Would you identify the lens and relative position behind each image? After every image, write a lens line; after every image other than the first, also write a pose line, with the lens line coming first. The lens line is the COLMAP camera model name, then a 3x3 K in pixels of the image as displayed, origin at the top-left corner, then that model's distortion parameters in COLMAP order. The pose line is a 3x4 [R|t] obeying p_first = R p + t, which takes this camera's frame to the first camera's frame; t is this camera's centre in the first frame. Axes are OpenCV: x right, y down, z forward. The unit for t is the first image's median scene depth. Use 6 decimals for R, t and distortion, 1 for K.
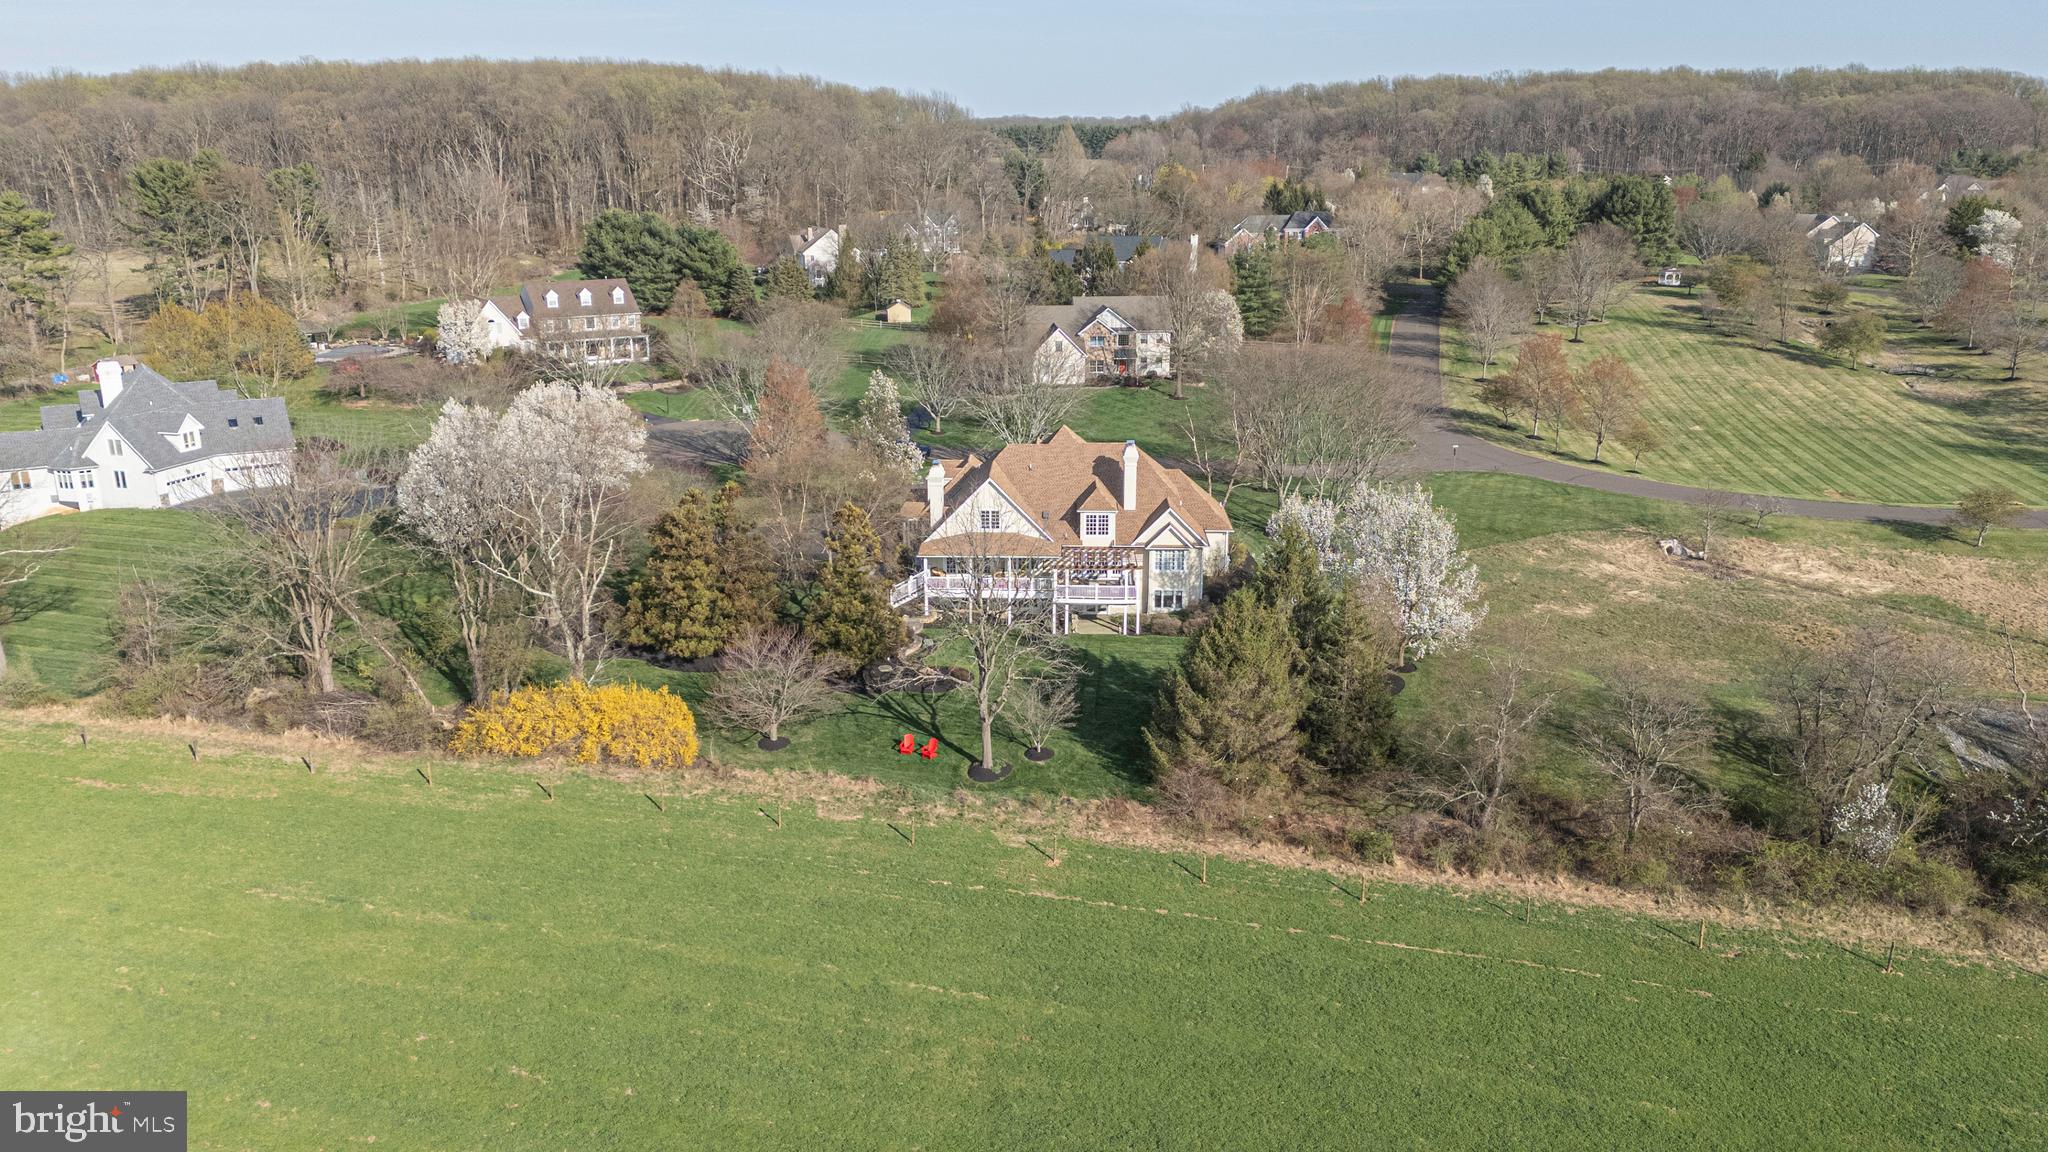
lens RADIAL K [[1460.9, 0, 1030.2], [0, 1460.9, 569.3], [0, 0, 1]] dist [0.076728, -0.079631]
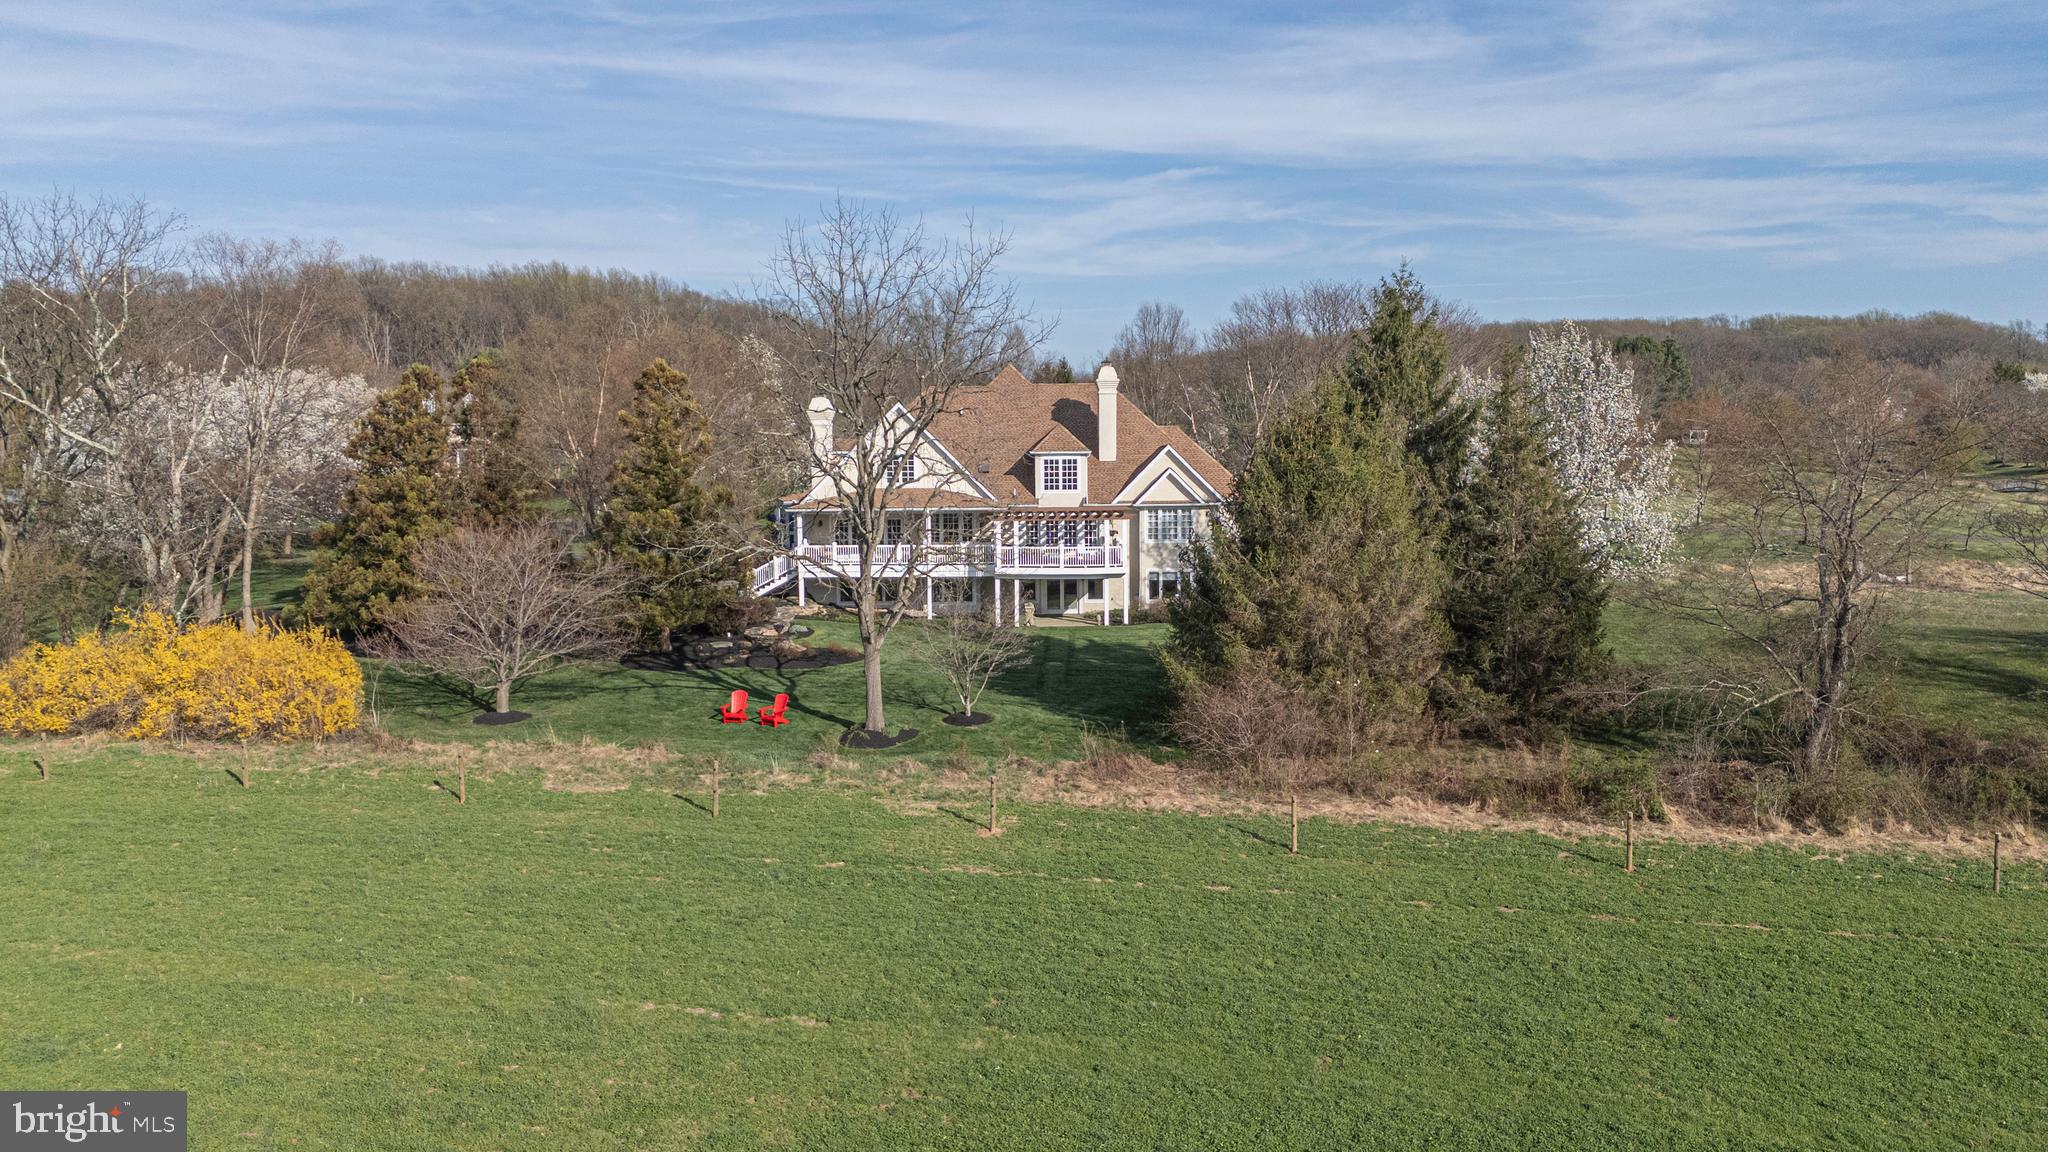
lens RADIAL K [[1495.2, 0, 1029.3], [0, 1495.2, 573.0], [0, 0, 1]] dist [0.078140, -0.080670]
pose [[0.999462, -0.009845, 0.031271, 0.011448], [0.016047, 0.978681, -0.204761, 0.179210], [-0.028589, 0.205152, 0.978312, 0.392587]]
